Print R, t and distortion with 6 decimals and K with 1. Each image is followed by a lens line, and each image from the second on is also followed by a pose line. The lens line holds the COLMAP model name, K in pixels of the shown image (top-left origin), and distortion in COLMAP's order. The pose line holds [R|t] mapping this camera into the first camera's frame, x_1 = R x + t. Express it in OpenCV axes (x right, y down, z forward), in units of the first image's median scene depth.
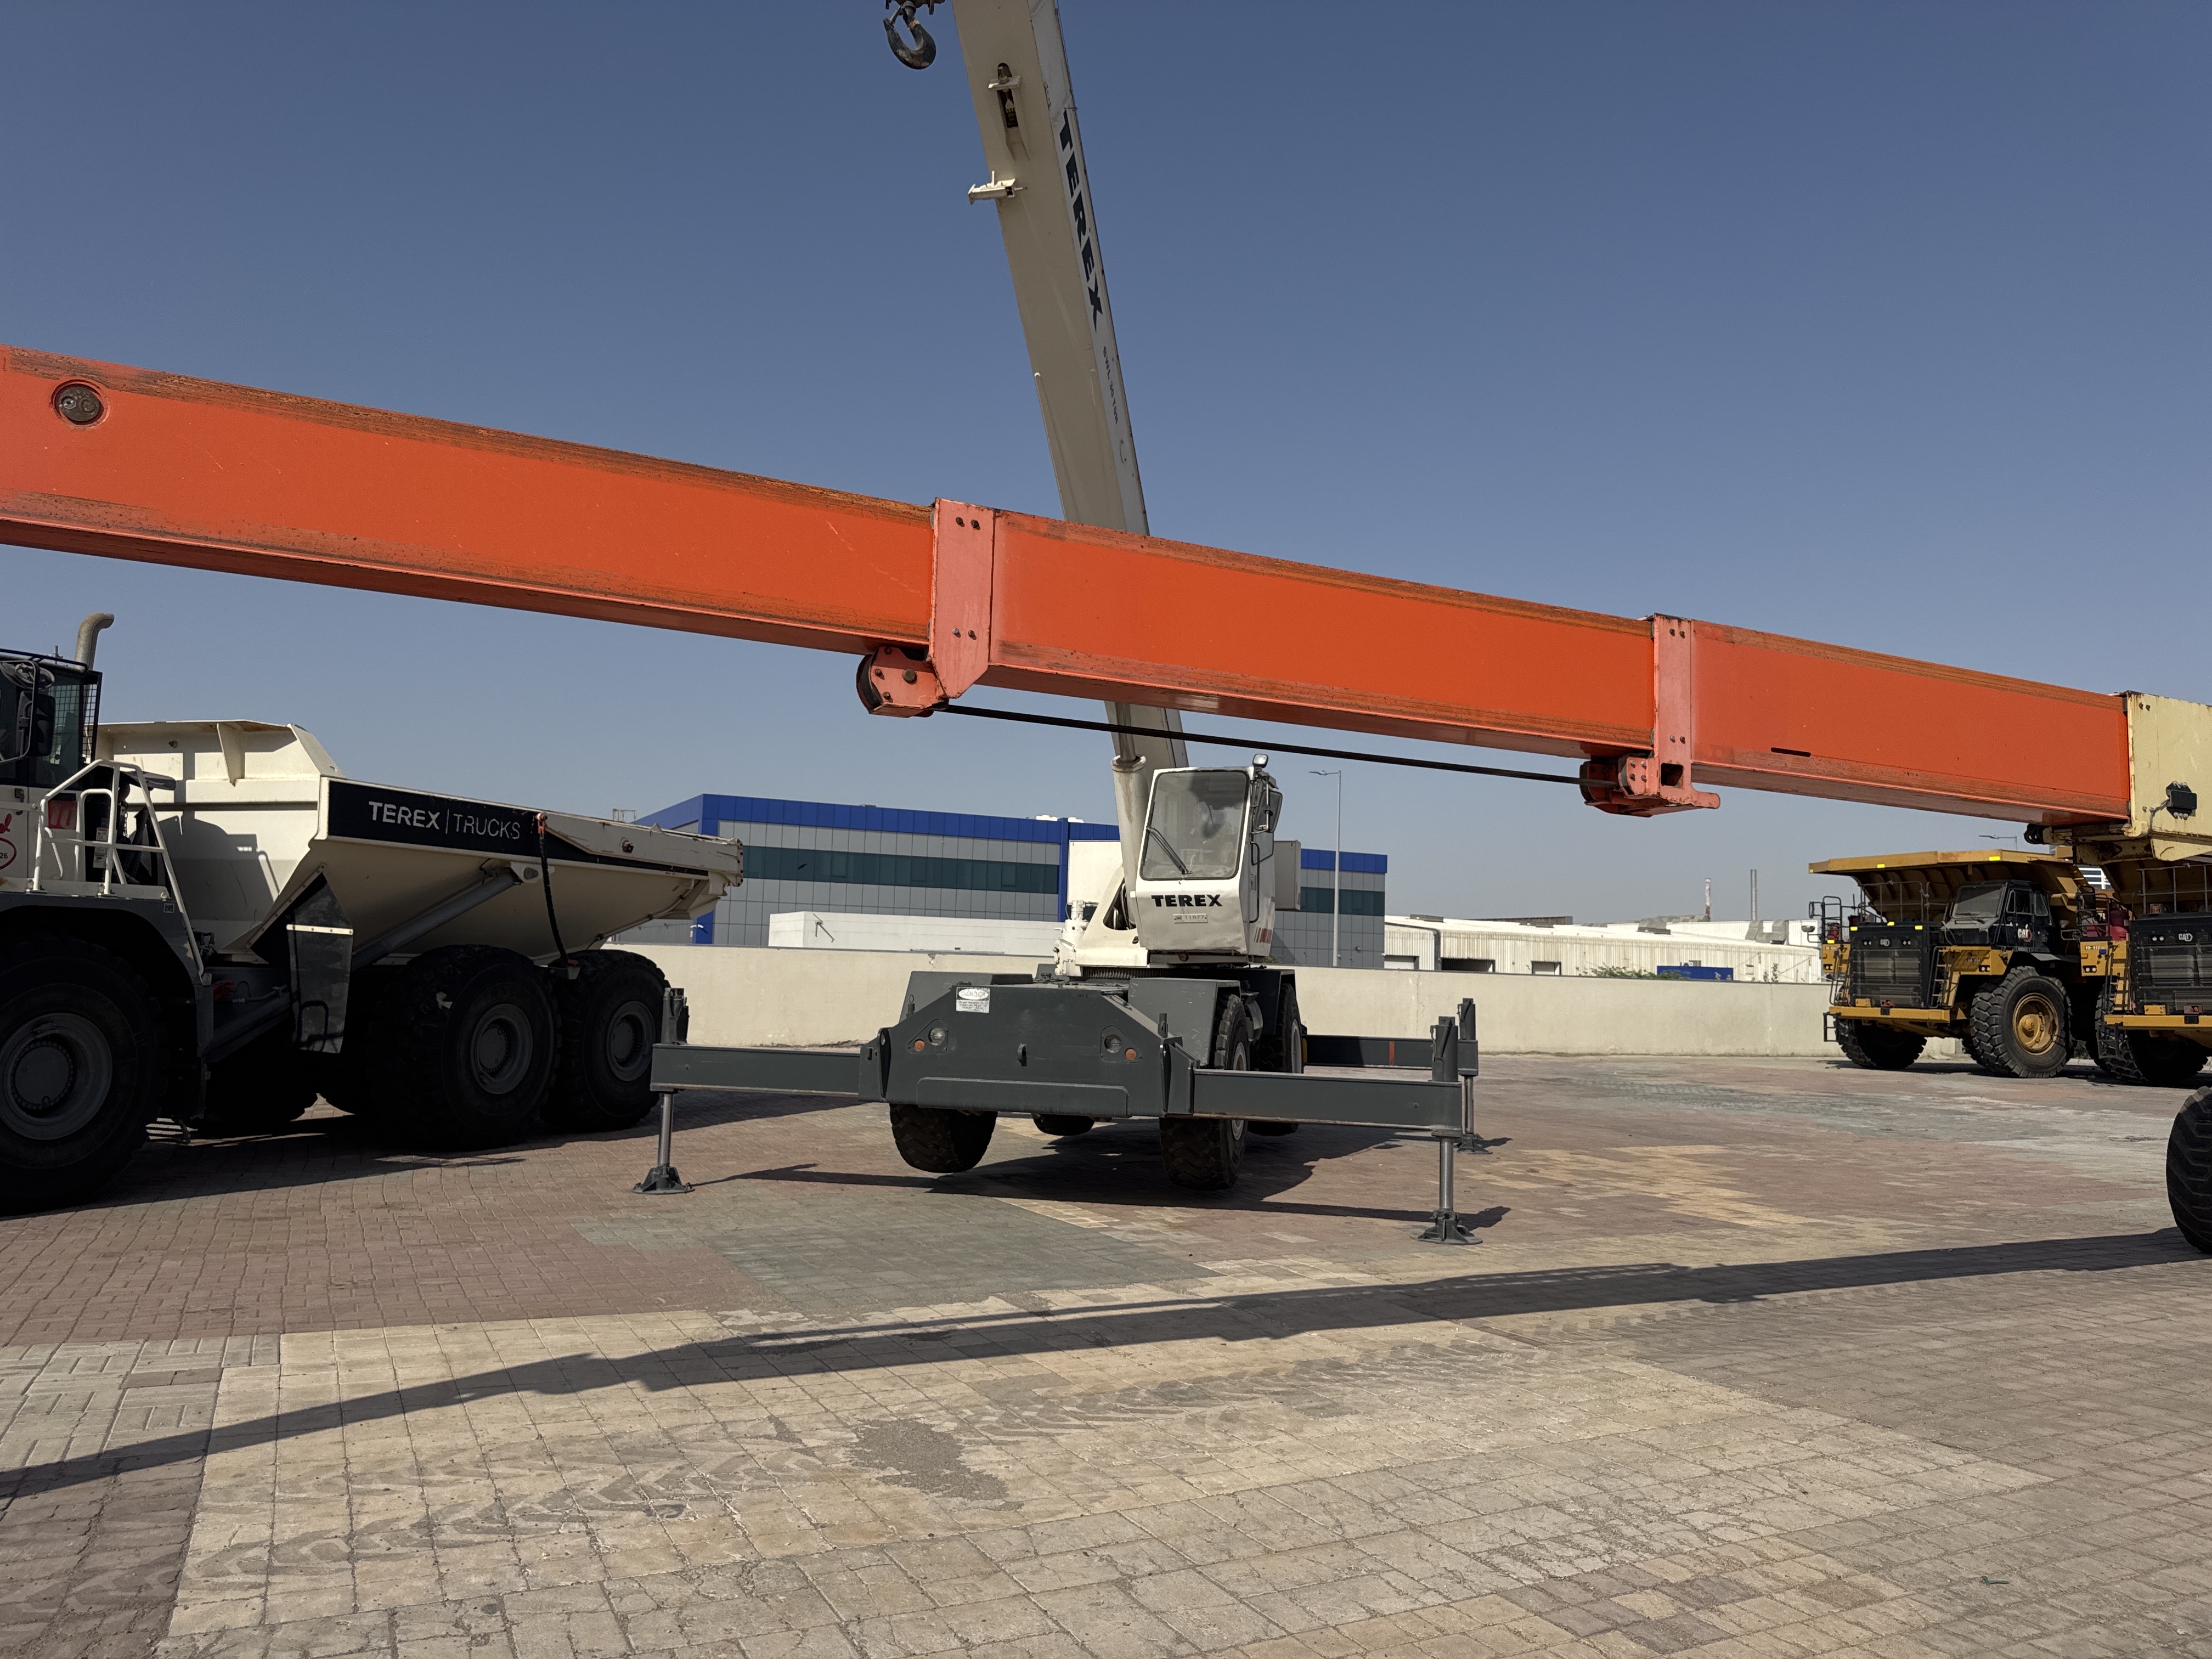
lens RADIAL K [[1565.5, 0, 1121.9], [0, 1565.5, 836.7], [0, 0, 1]] dist [0.041563, -0.057992]
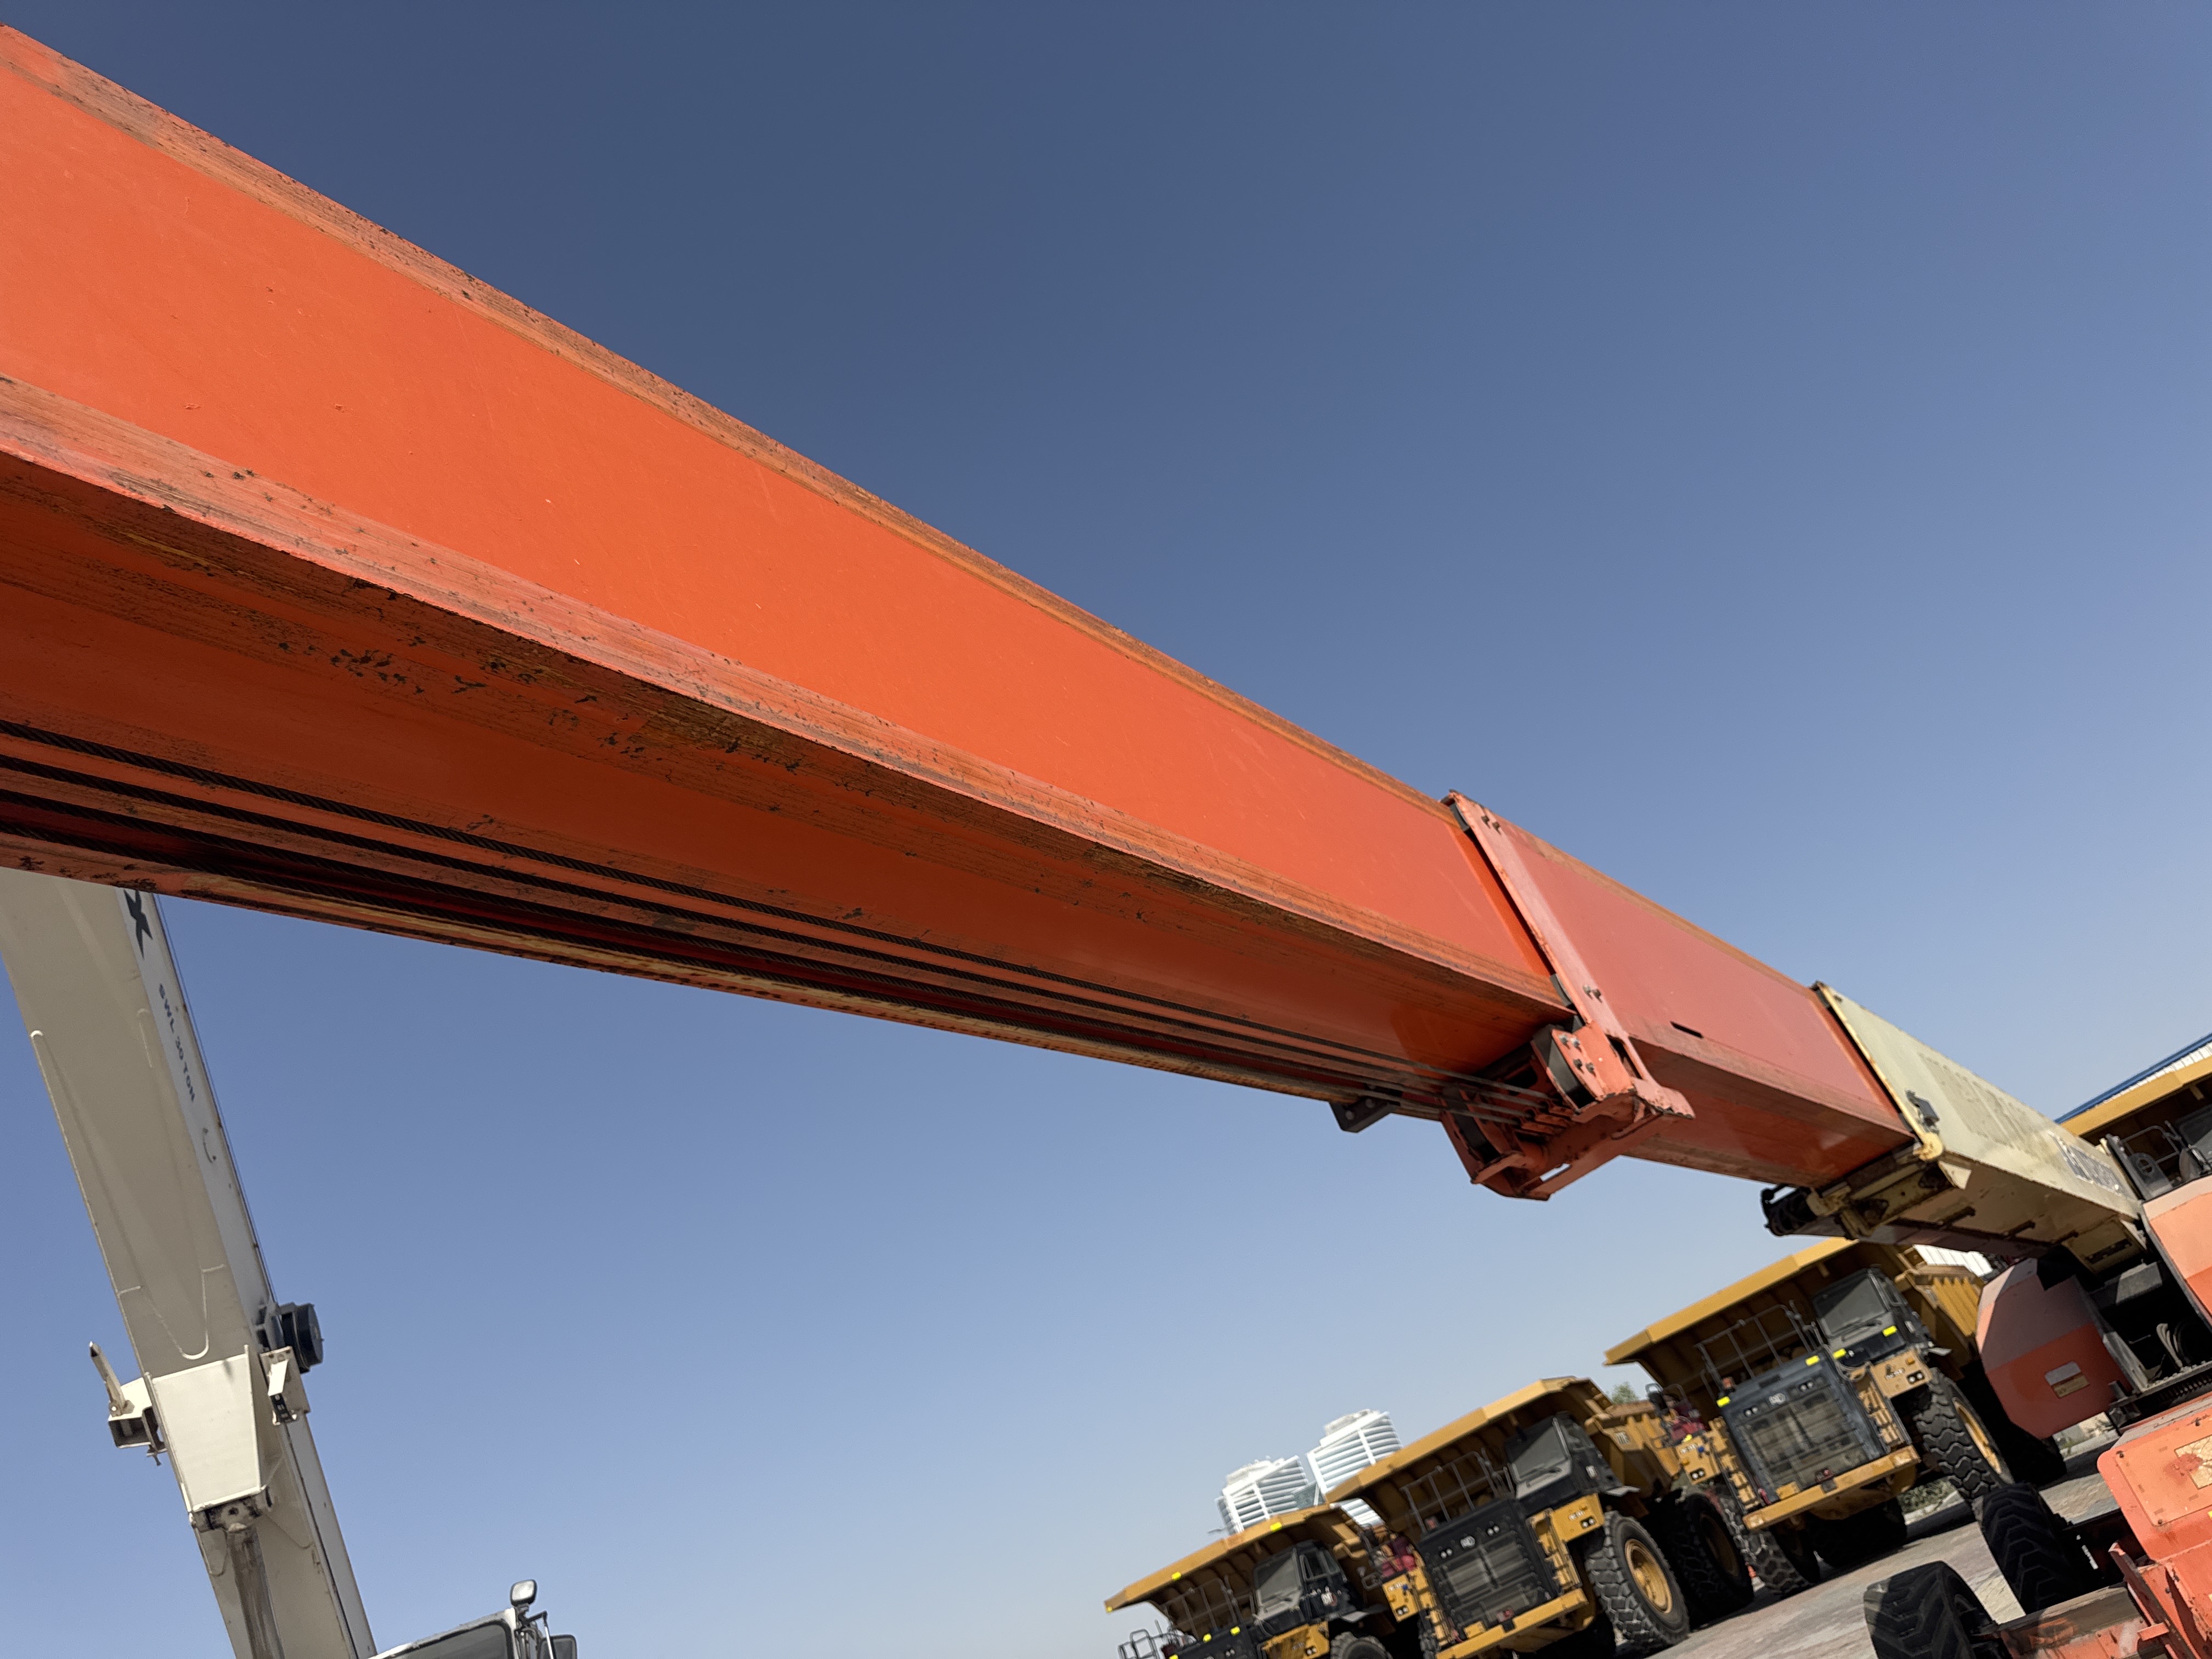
lens RADIAL K [[1565.5, 0, 1105.4], [0, 1565.5, 852.0], [0, 0, 1]] dist [0.041563, -0.057992]
pose [[0.846233, -0.084864, 0.526011, -0.006079], [0.332128, 0.855979, -0.396221, 0.007894], [-0.416629, 0.509999, 0.752543, 0.107664]]
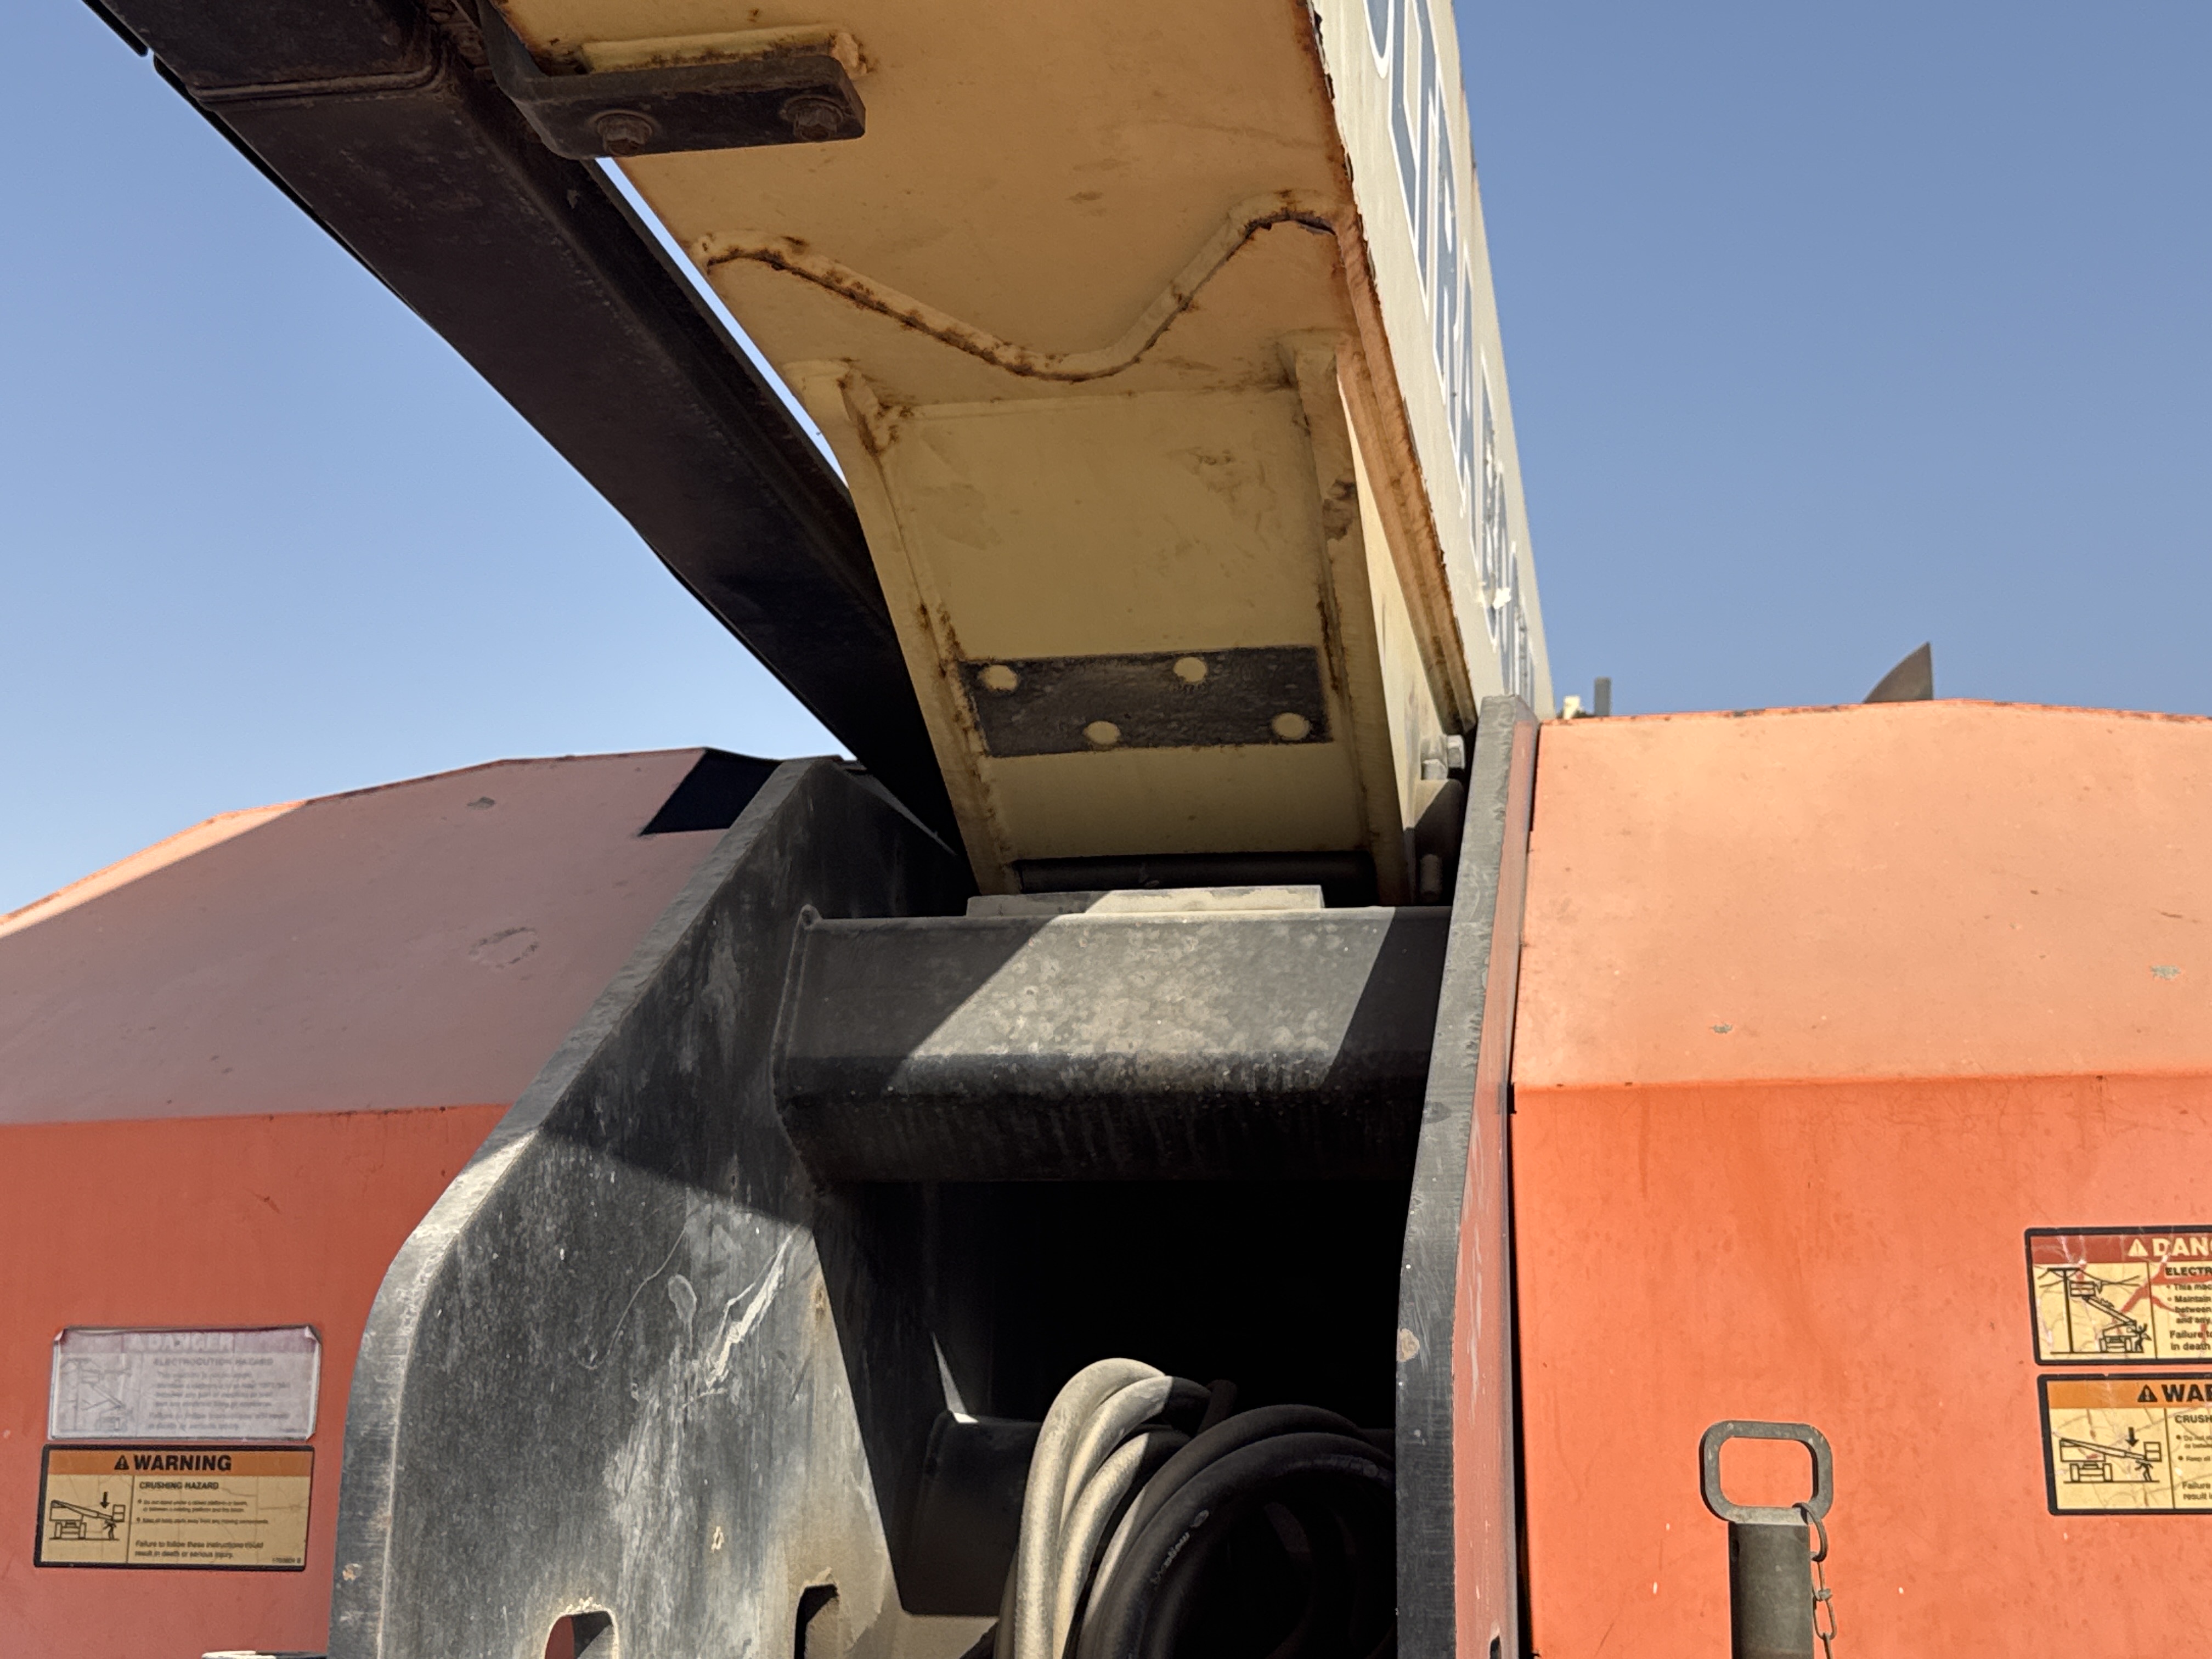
lens RADIAL K [[3060.5, 0, 1105.3], [0, 3060.5, 827.0], [0, 0, 1]] dist [0.101211, 0.000000]
pose [[0.612668, 0.160914, 0.773786, 0.222948], [-0.085669, 0.986806, -0.137382, 0.027356], [-0.785683, 0.017880, 0.618371, 0.233798]]
